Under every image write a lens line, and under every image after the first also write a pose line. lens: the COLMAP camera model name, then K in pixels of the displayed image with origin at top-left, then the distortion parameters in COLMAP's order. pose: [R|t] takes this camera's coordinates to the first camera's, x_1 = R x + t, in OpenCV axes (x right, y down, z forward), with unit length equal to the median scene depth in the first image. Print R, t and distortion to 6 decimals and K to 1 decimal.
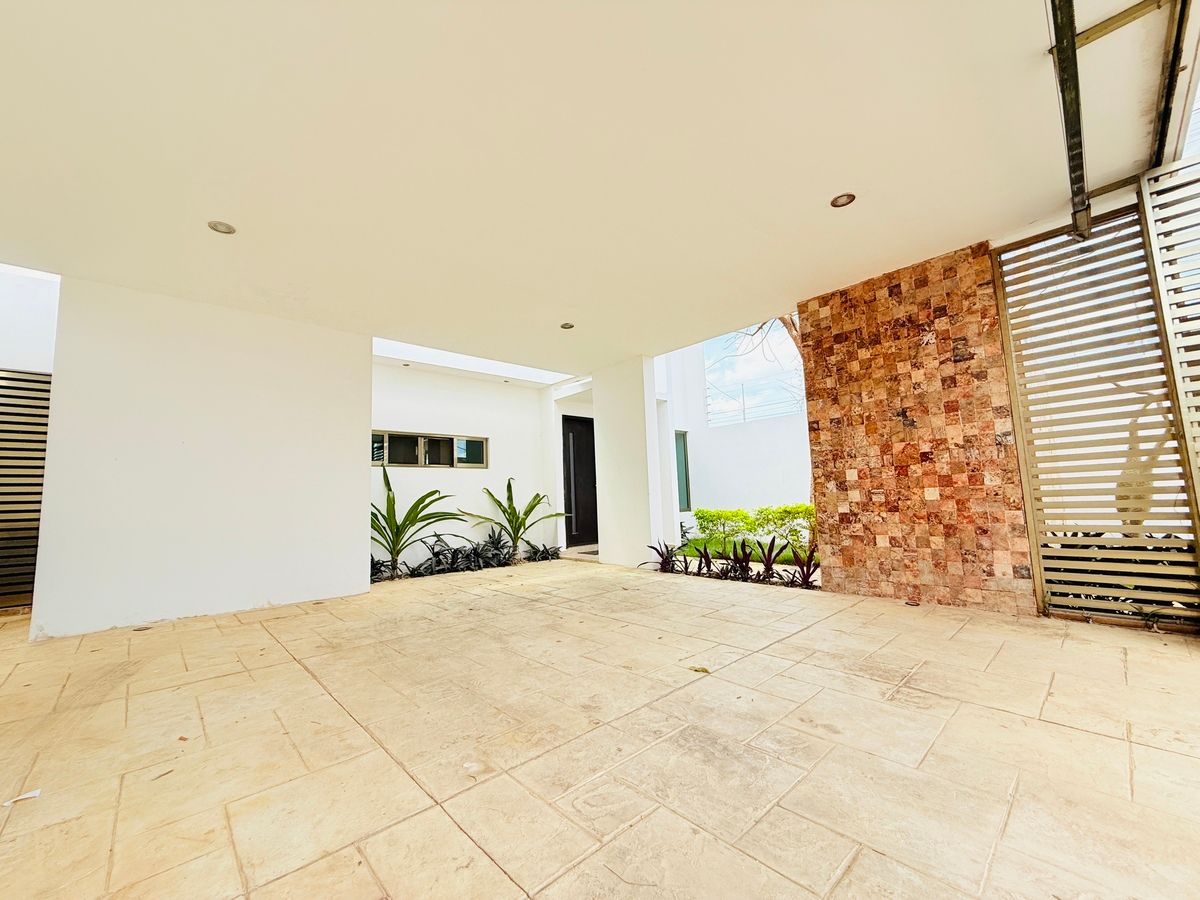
lens RADIAL K [[475.8, 0, 605.1], [0, 475.8, 451.9], [0, 0, 1]] dist [-0.003015, -0.000192]
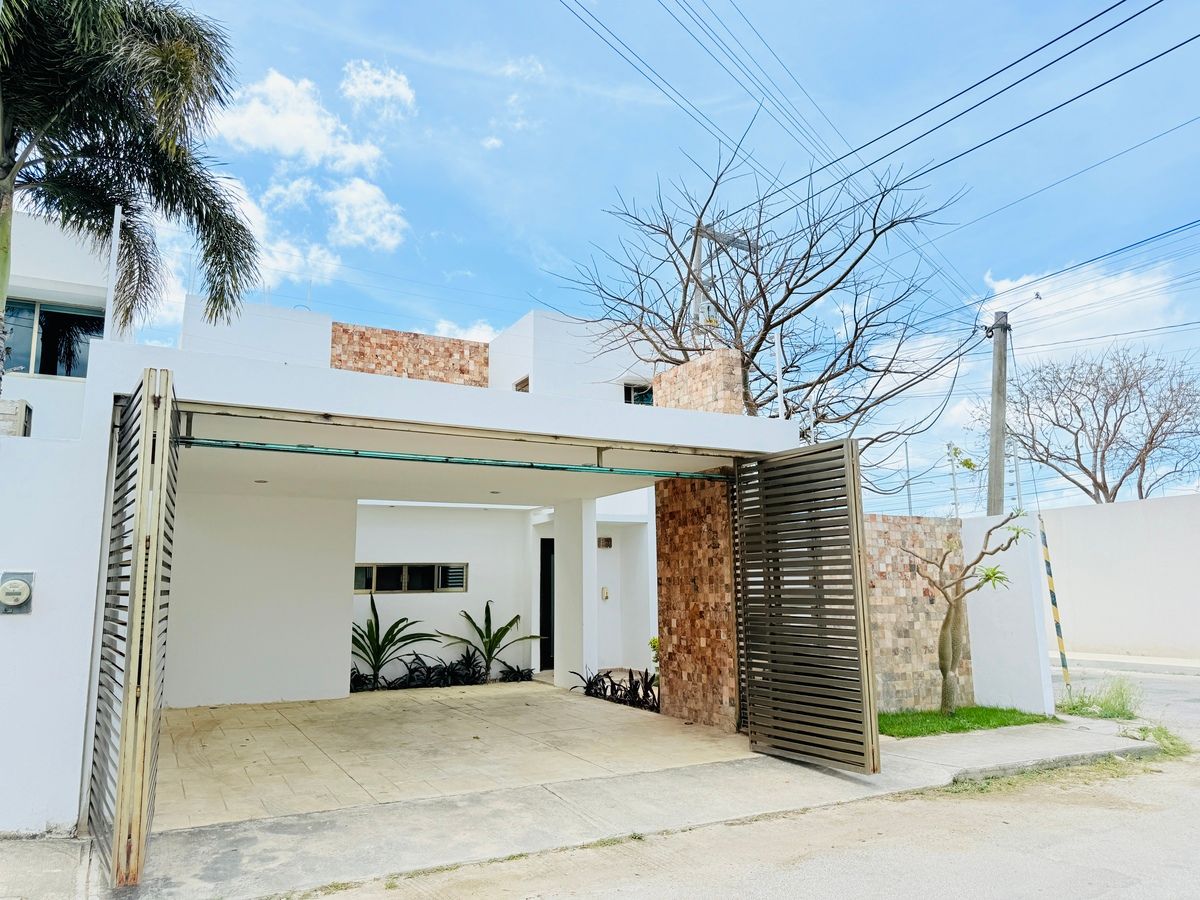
lens RADIAL K [[844.1, 0, 605.2], [0, 844.1, 458.4], [0, 0, 1]] dist [0.122700, -0.004229]
pose [[0.963837, -0.014265, -0.266111, 0.781469], [0.001374, 0.998819, -0.048563, -0.236279], [0.266490, 0.046442, 0.962718, -1.074114]]
